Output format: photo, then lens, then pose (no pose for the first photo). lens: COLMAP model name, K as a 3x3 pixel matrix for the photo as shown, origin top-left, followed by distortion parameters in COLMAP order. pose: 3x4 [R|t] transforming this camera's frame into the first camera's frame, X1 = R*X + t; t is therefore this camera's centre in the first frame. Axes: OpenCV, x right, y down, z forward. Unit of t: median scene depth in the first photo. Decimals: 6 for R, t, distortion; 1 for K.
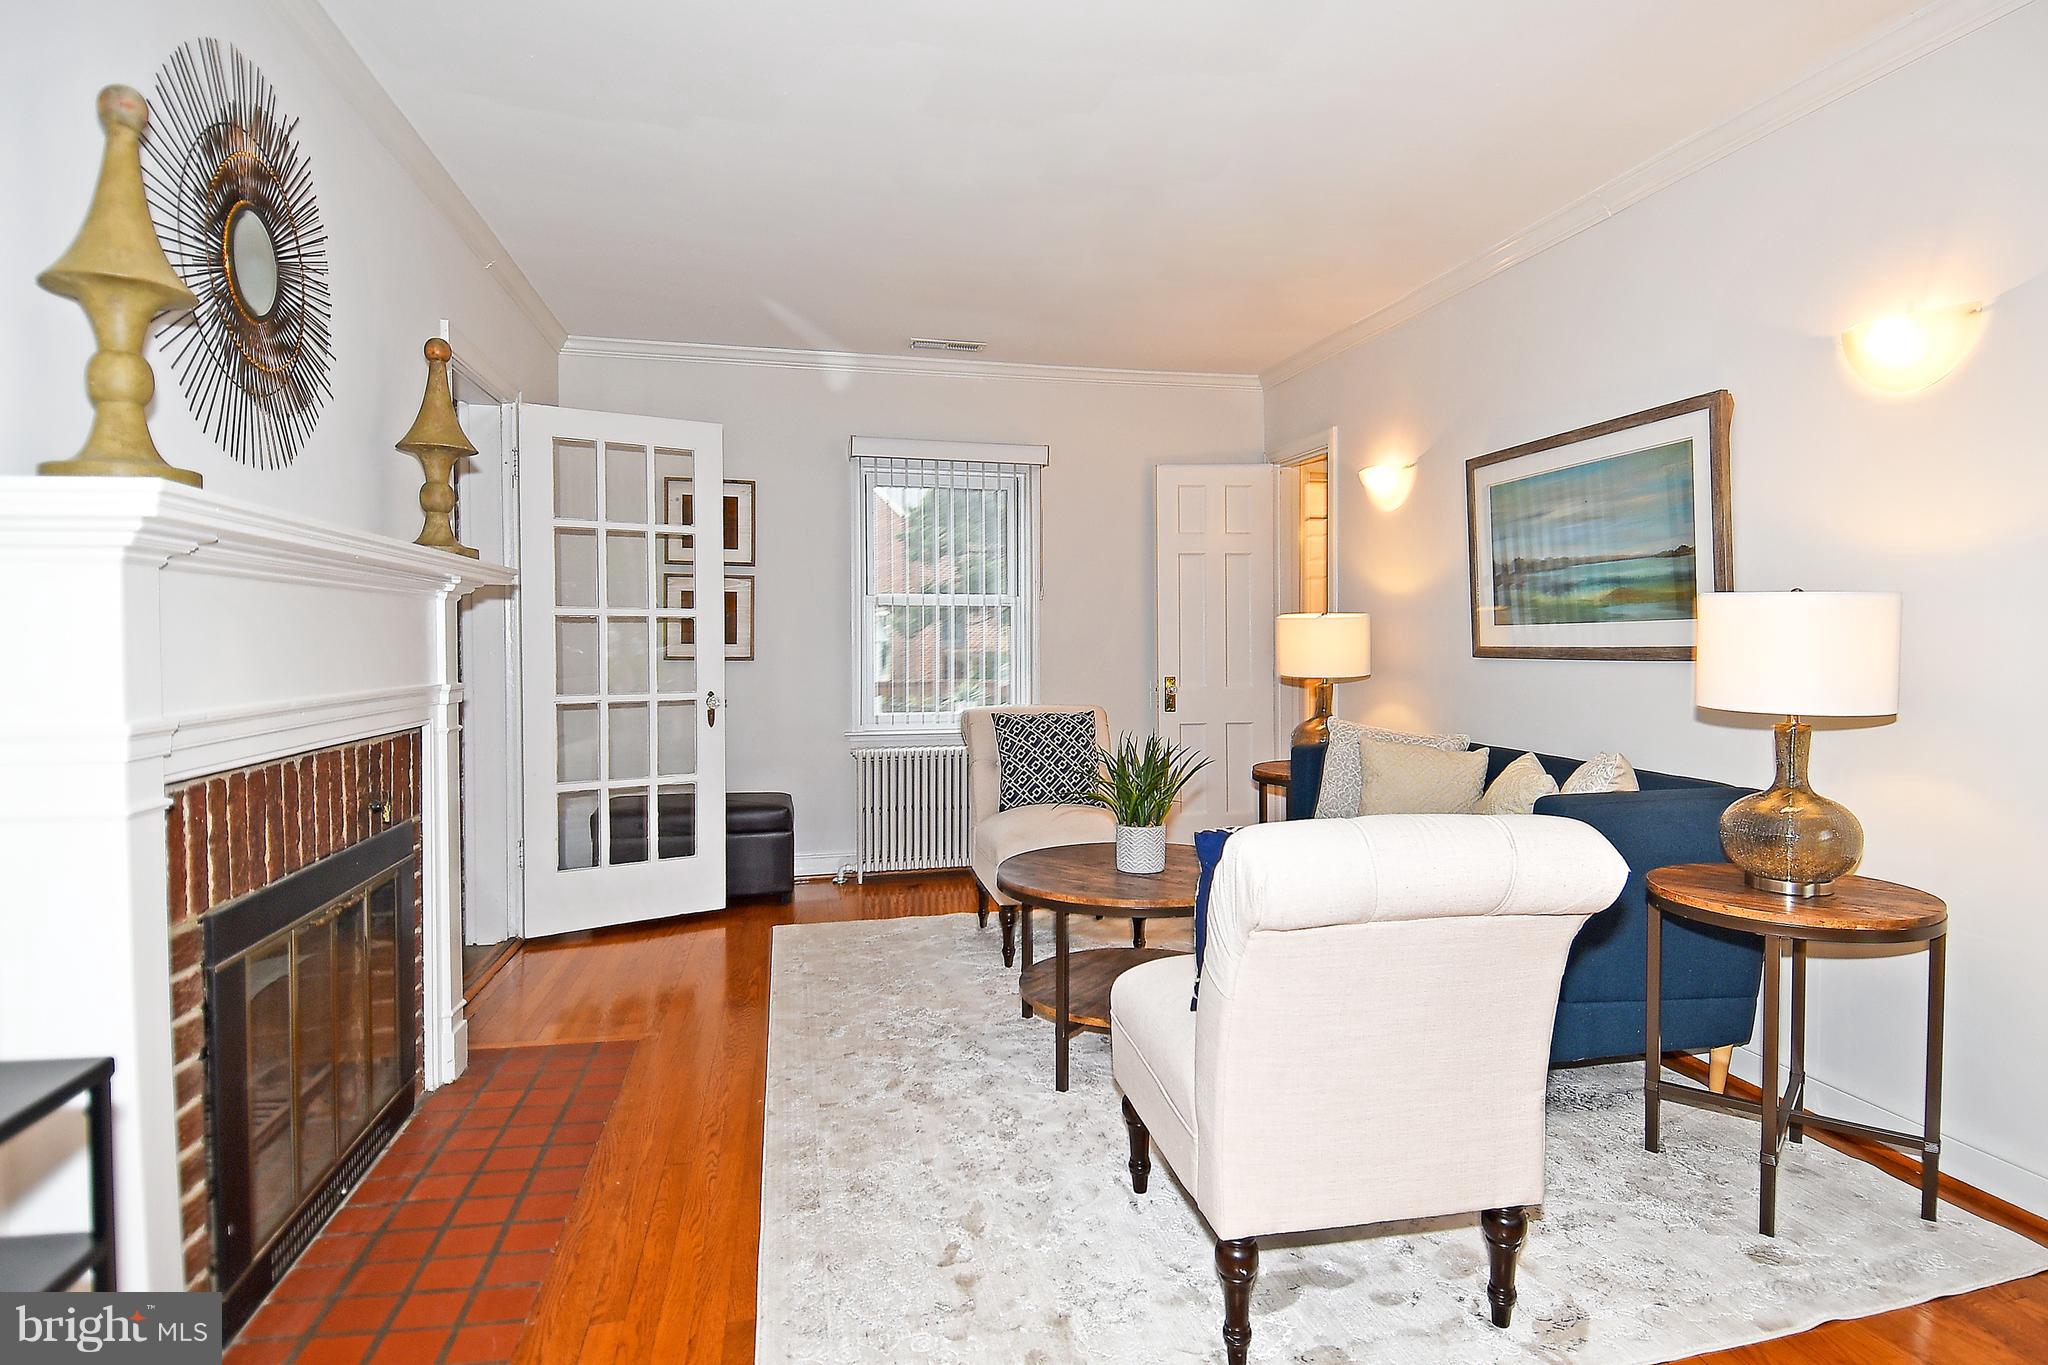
lens RADIAL K [[1116.3, 0, 1035.7], [0, 1116.3, 661.7], [0, 0, 1]] dist [0.087839, -0.077112]
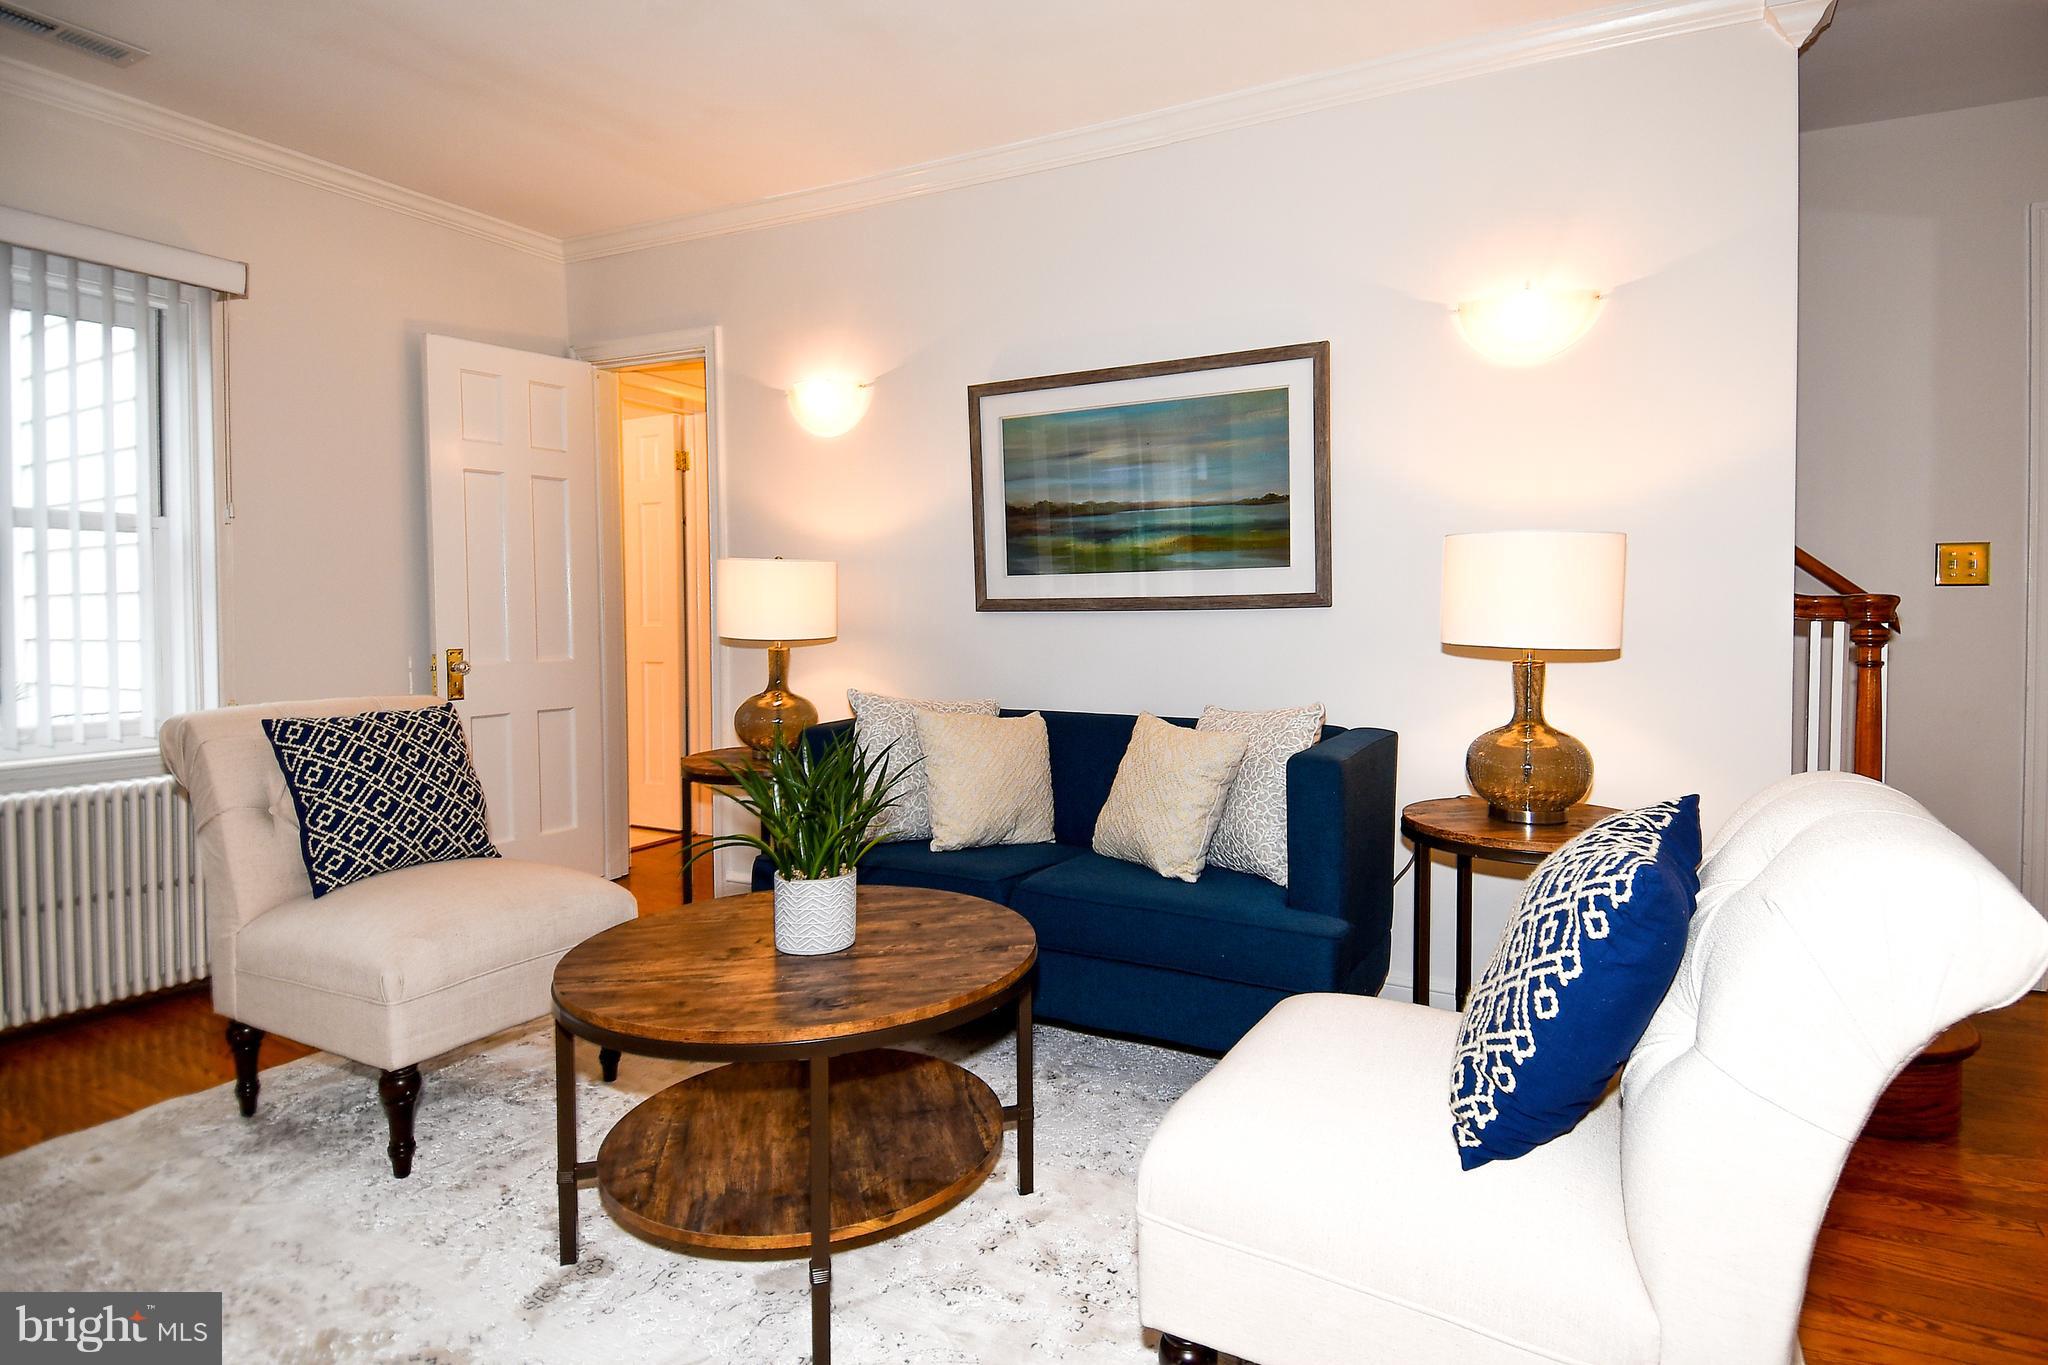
lens RADIAL K [[1106.0, 0, 1047.9], [0, 1106.0, 640.4], [0, 0, 1]] dist [0.055222, -0.041257]
pose [[0.655405, -0.020958, 0.754986, -0.299118], [0.016266, 0.999775, 0.013633, 0.010840], [-0.755102, 0.003346, 0.655599, 0.499014]]
